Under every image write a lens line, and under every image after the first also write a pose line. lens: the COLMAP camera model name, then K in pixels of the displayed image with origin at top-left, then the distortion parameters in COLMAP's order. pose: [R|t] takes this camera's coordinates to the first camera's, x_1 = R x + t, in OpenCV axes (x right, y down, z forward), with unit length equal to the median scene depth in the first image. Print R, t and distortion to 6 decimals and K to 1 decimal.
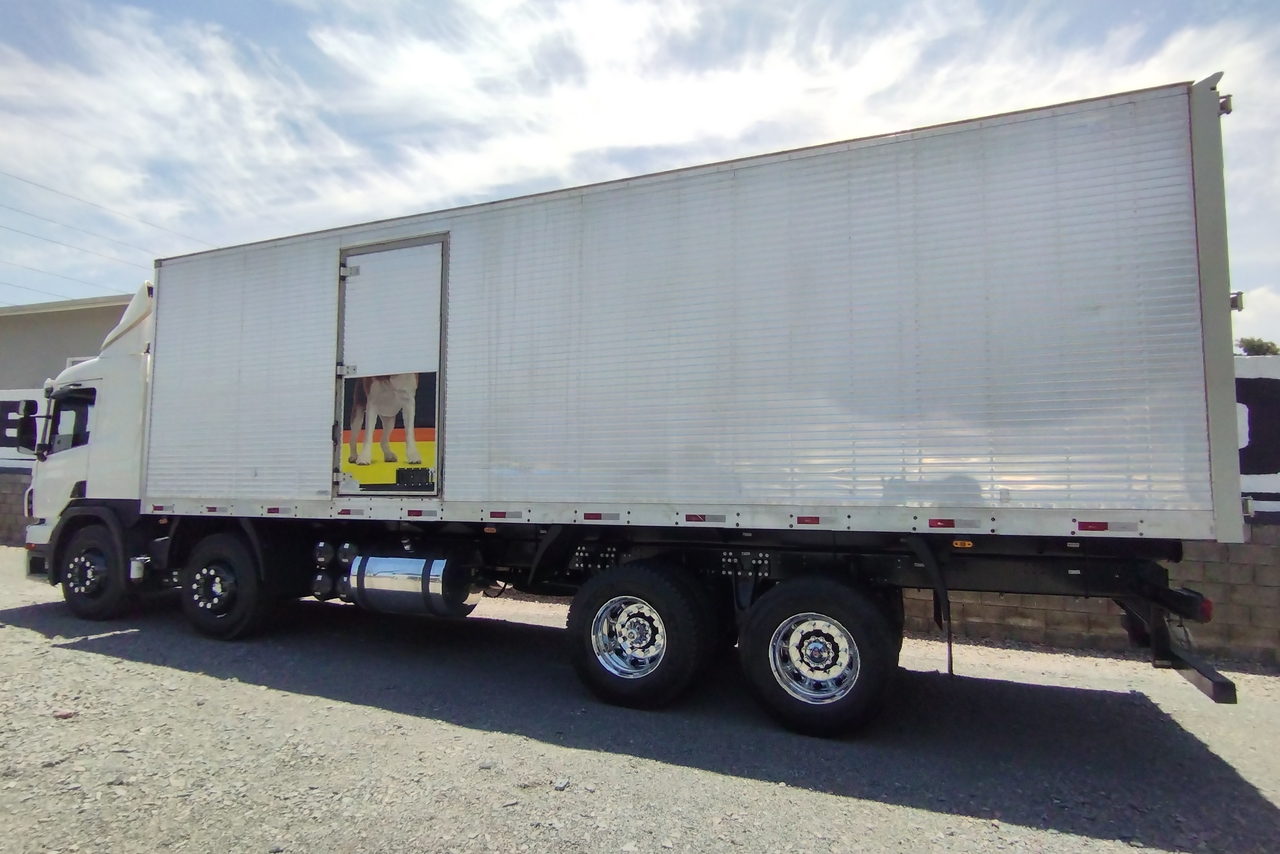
lens RADIAL K [[575.4, 0, 640.0], [0, 575.4, 427.0], [0, 0, 1]] dist [0.000933, 0.000179]
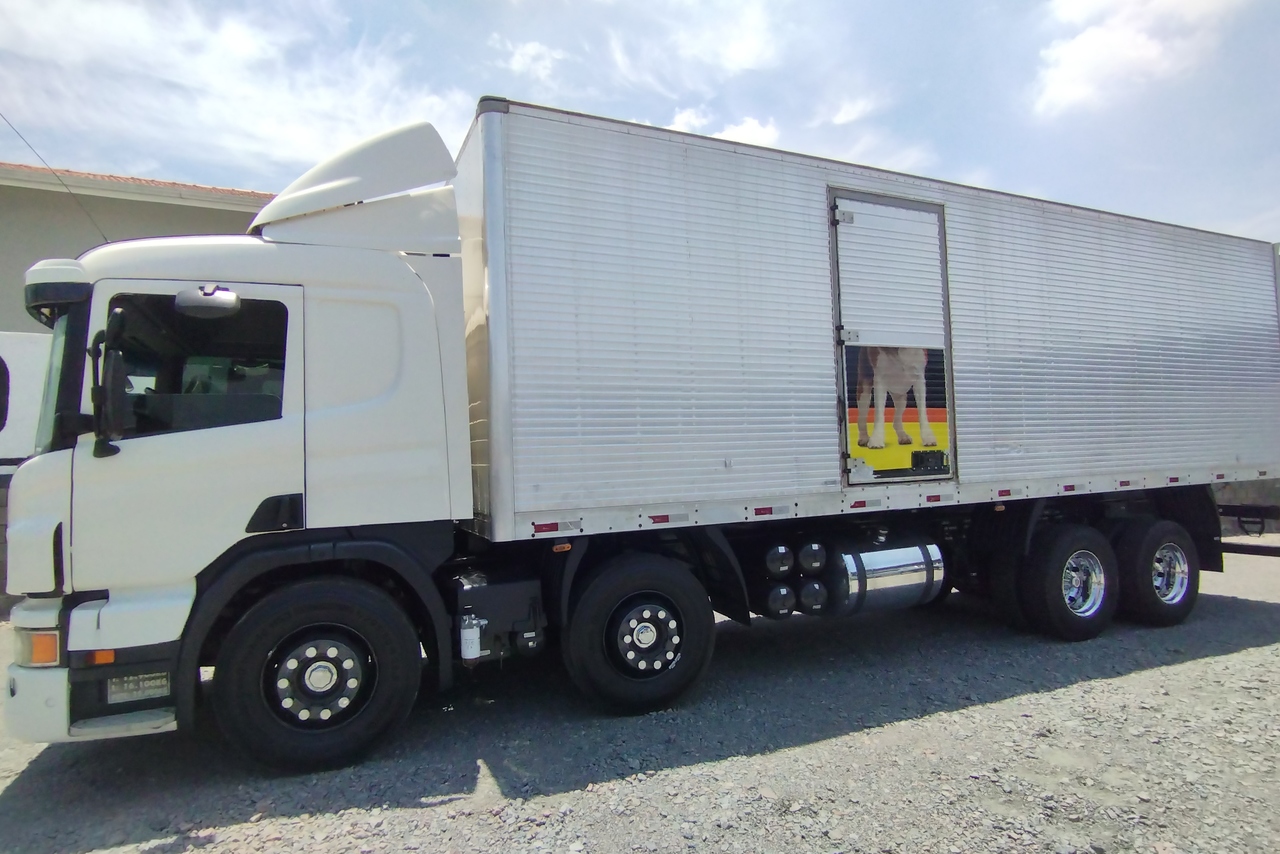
lens RADIAL K [[707.3, 0, 639.5], [0, 707.3, 433.3], [0, 0, 1]] dist [-0.001950, -0.000612]
pose [[0.734169, 0.010316, 0.678889, -1.462668], [-0.017358, 0.999843, 0.003578, 0.045705], [-0.678745, -0.014411, 0.734232, 0.460205]]
